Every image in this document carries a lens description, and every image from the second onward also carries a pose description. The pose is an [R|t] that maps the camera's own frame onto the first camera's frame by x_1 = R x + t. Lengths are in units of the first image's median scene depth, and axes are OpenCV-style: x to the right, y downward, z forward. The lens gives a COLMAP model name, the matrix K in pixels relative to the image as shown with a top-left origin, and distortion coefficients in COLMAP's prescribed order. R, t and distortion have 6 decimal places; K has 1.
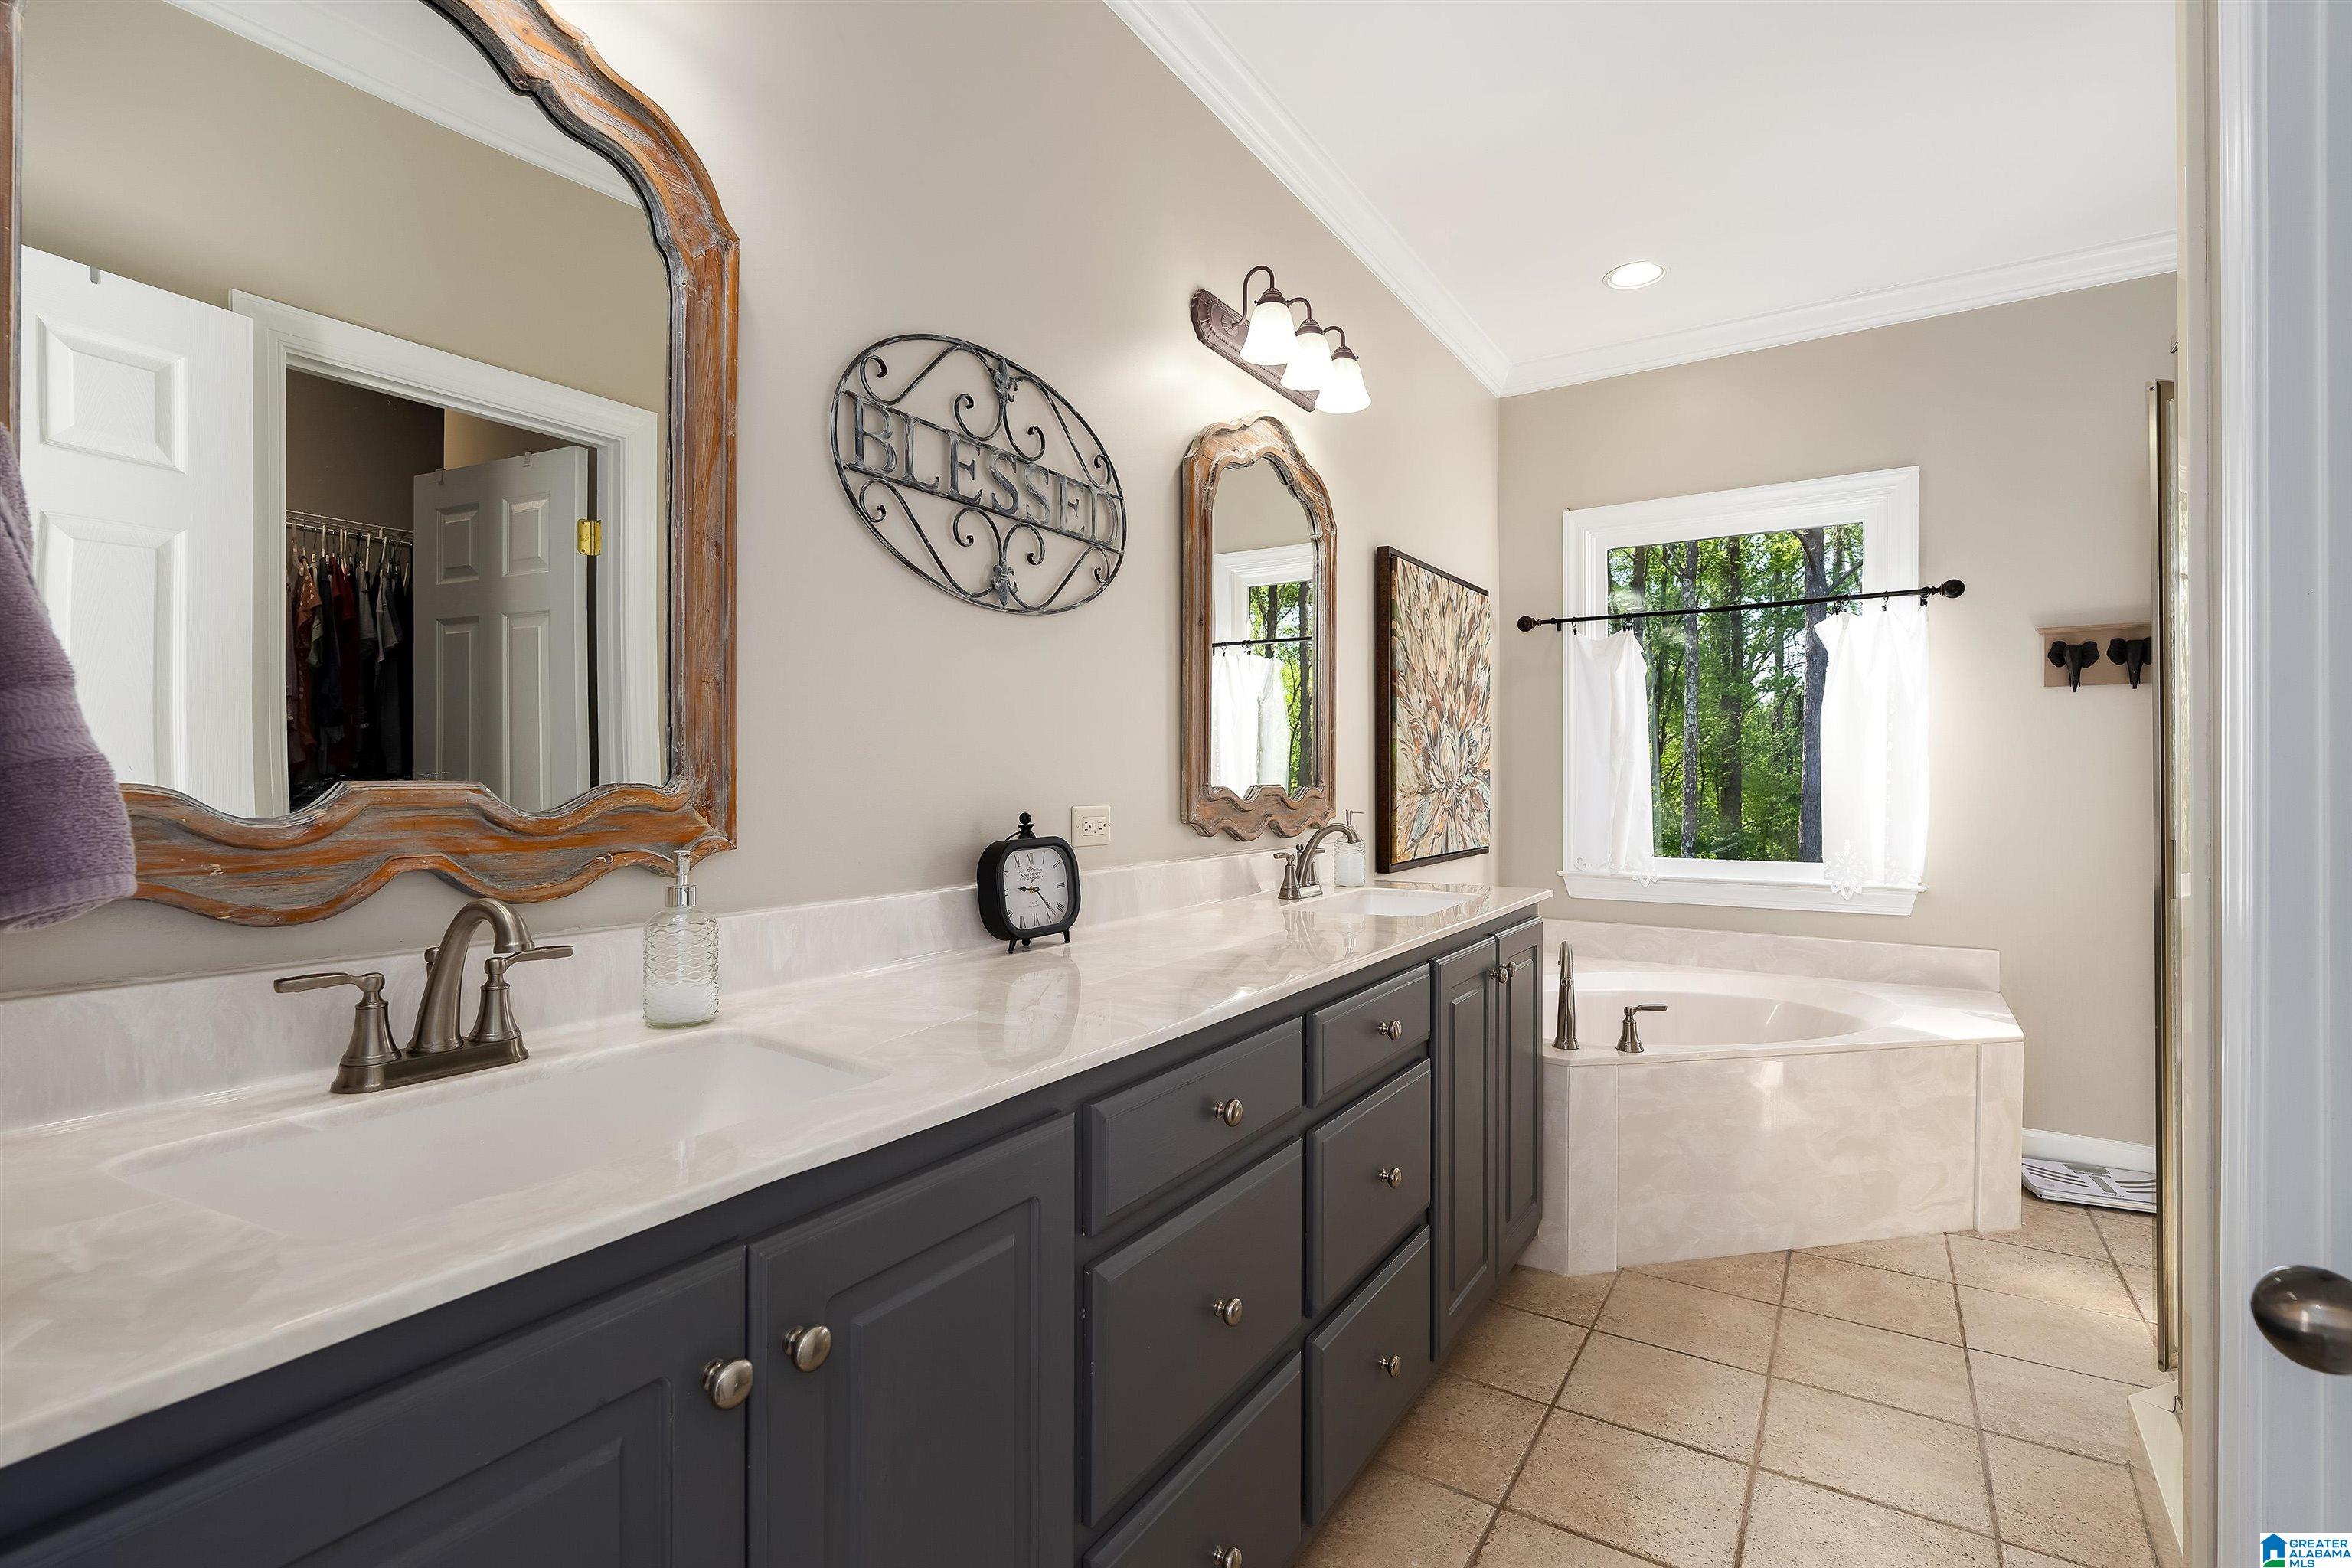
lens RADIAL K [[1100.3, 0, 1176.0], [0, 1100.3, 784.0], [0, 0, 1]] dist [-0.000765, -0.000172]
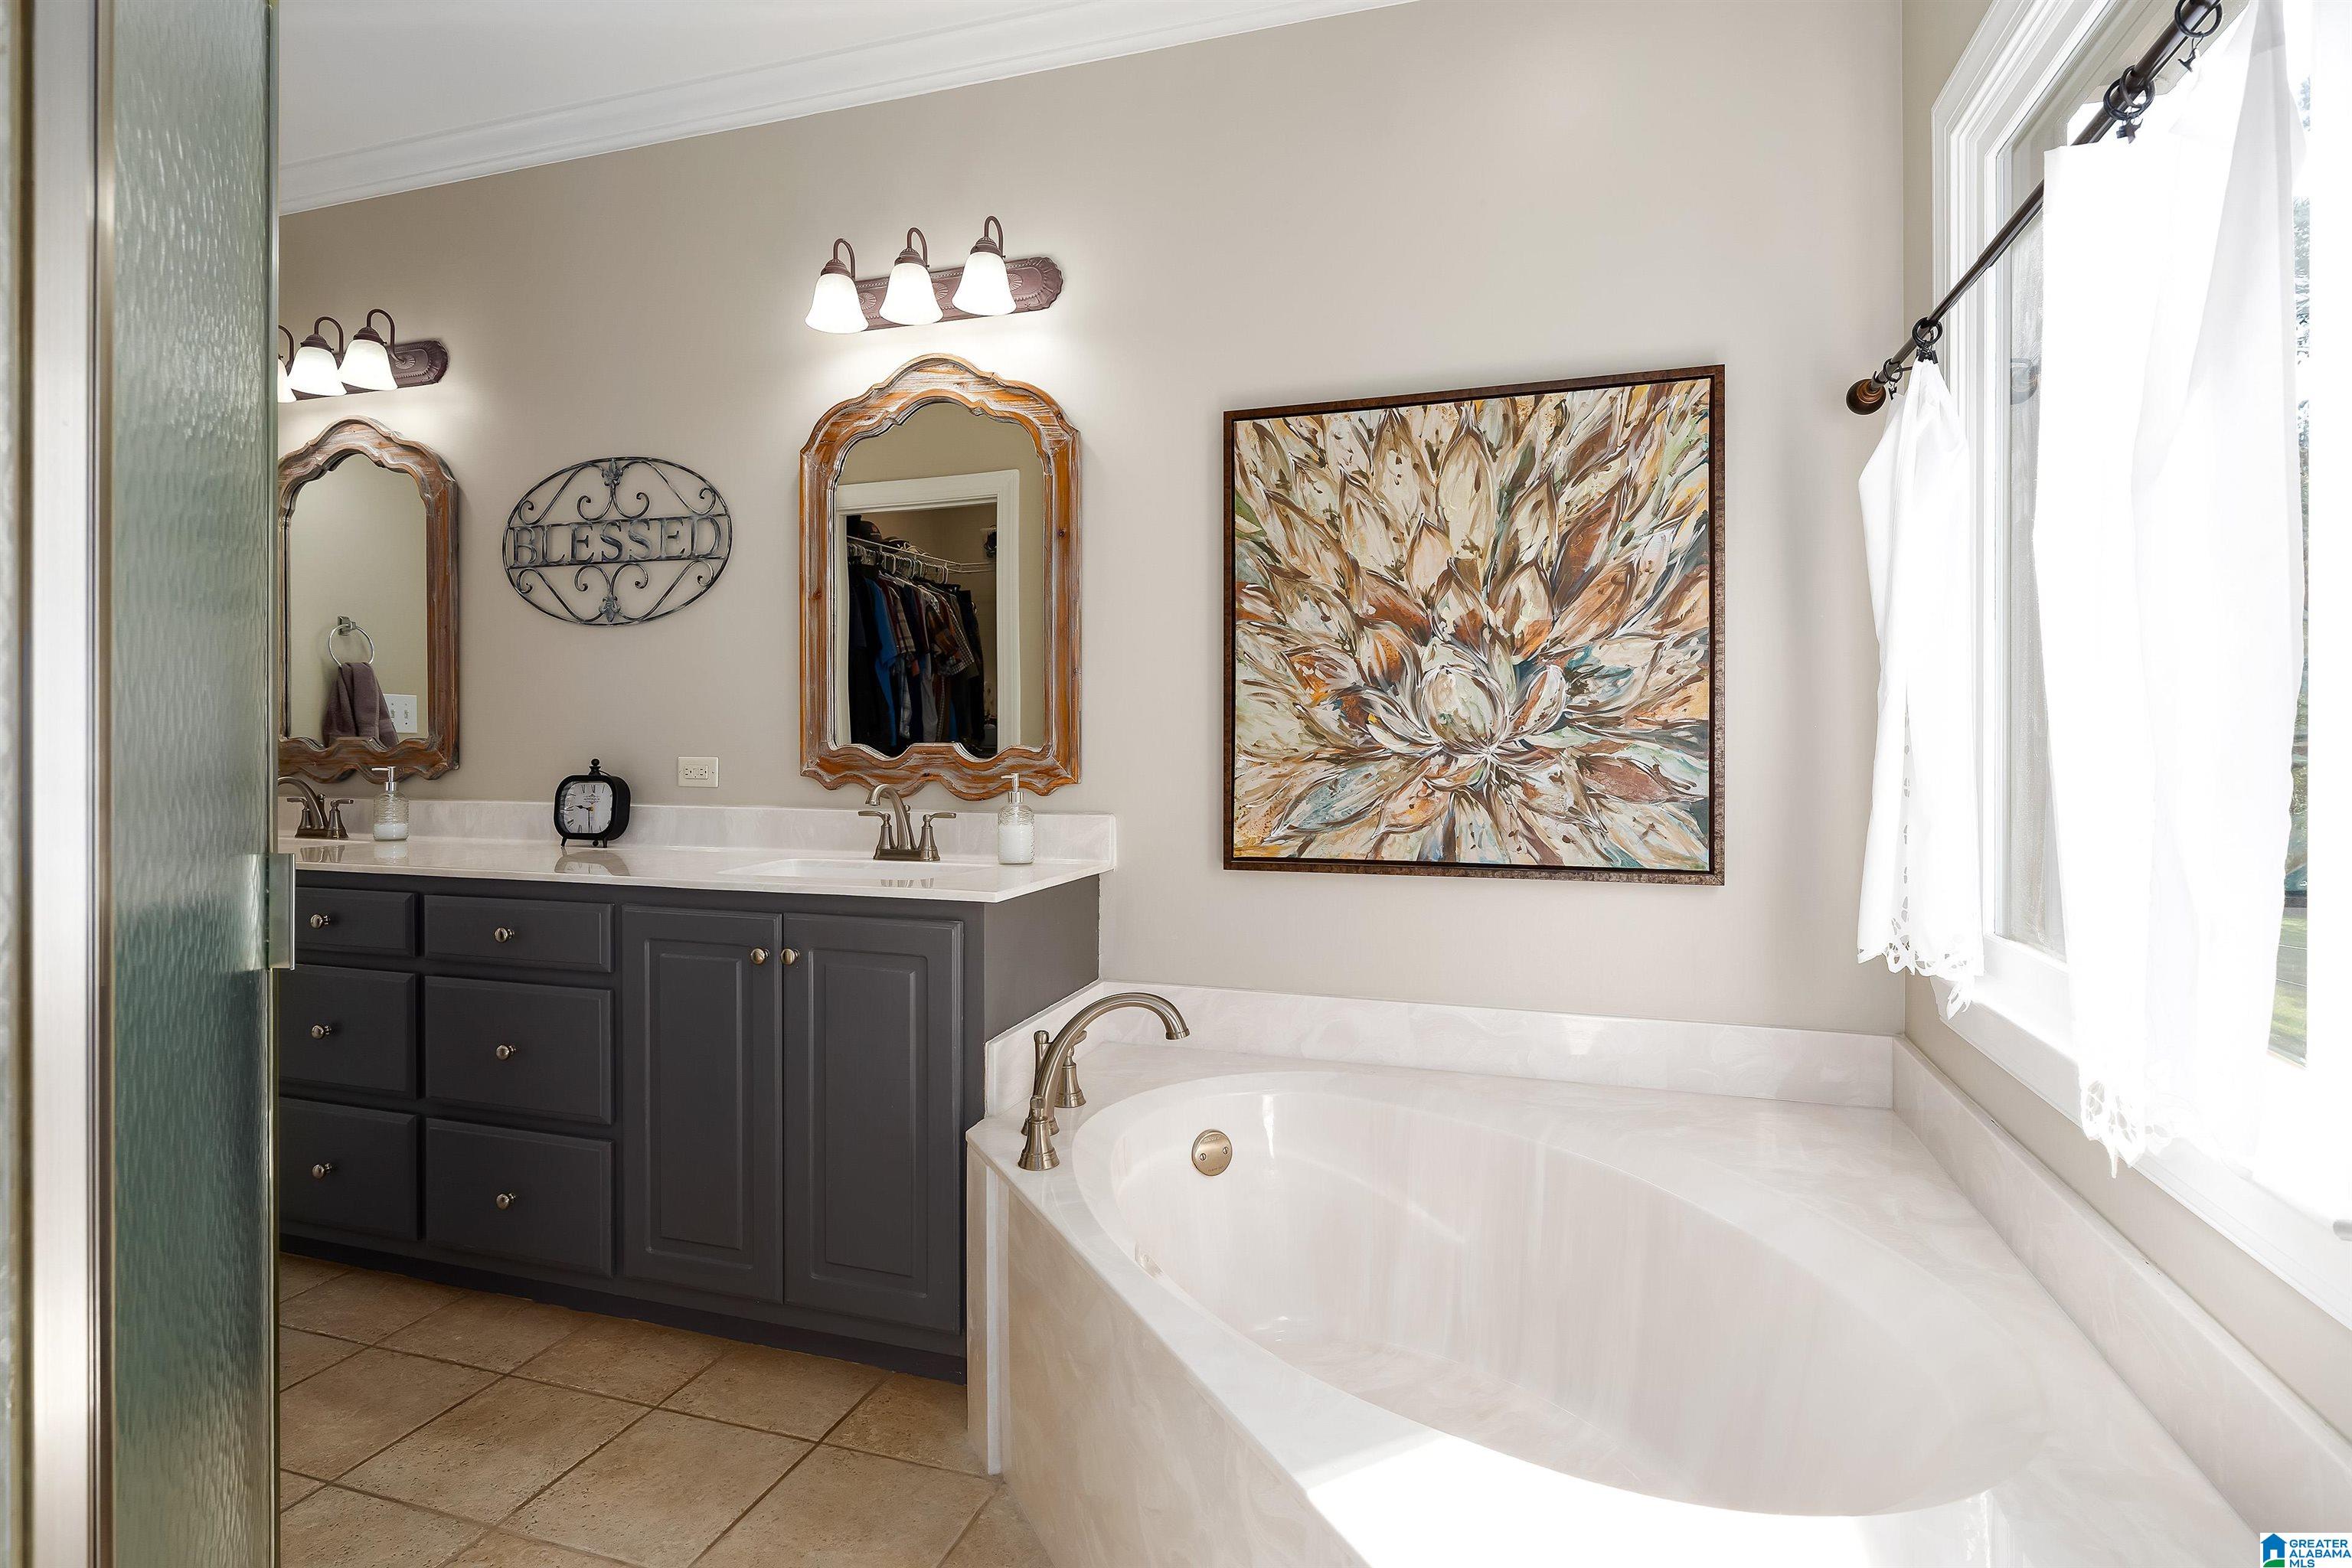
lens RADIAL K [[1174.2, 0, 1181.9], [0, 1174.2, 757.5], [0, 0, 1]] dist [-0.021045, 0.000179]
pose [[0.255221, 0.014135, -0.966779, 1.566195], [-0.007291, 0.999893, 0.012694, -0.001585], [0.966855, 0.003809, 0.255297, 1.318040]]
